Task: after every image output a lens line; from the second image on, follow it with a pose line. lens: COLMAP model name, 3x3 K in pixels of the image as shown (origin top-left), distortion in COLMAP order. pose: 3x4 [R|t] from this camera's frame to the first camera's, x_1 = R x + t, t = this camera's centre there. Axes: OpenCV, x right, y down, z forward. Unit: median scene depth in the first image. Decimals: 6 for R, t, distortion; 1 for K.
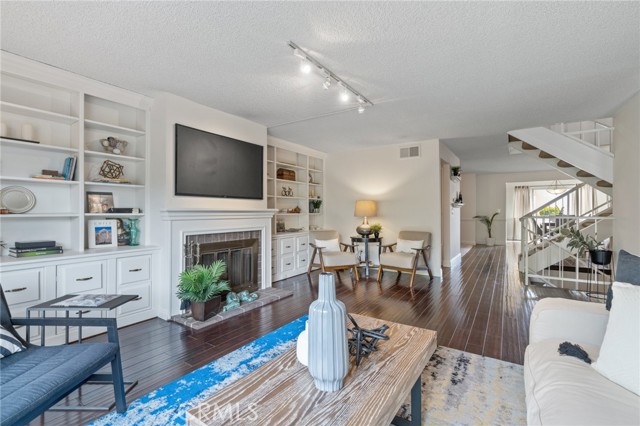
lens RADIAL K [[290.0, 0, 318.0], [0, 290.0, 210.8], [0, 0, 1]] dist [-0.005614, -0.000089]
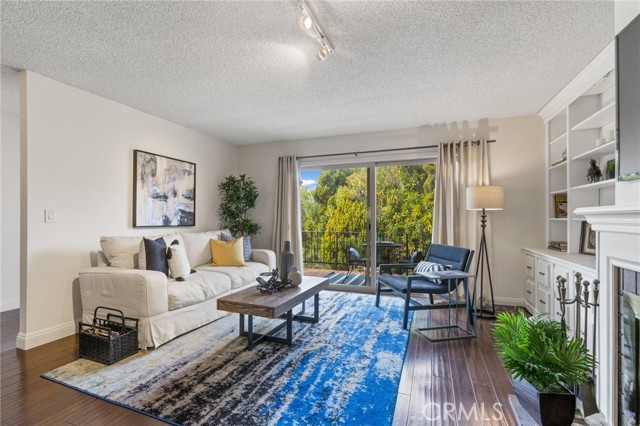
lens RADIAL K [[290.0, 0, 319.1], [0, 290.0, 217.9], [0, 0, 1]] dist [-0.005614, -0.000089]
pose [[-0.976490, 0.002282, -0.215551, 0.117699], [0.002591, 0.999996, -0.001150, 0.005401], [0.215547, -0.001681, -0.976492, 1.374093]]
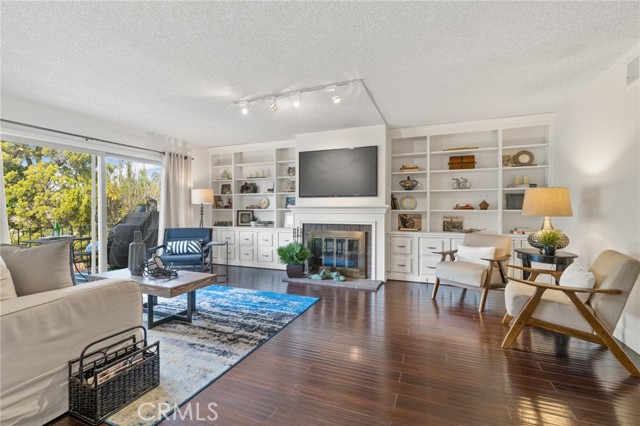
lens RADIAL K [[290.0, 0, 315.8], [0, 290.0, 210.9], [0, 0, 1]] dist [-0.005614, -0.000089]
pose [[0.193388, 0.008284, -0.981087, 1.089191], [0.002752, 0.999956, 0.008986, 0.005464], [0.981119, -0.004438, 0.193356, 0.781938]]
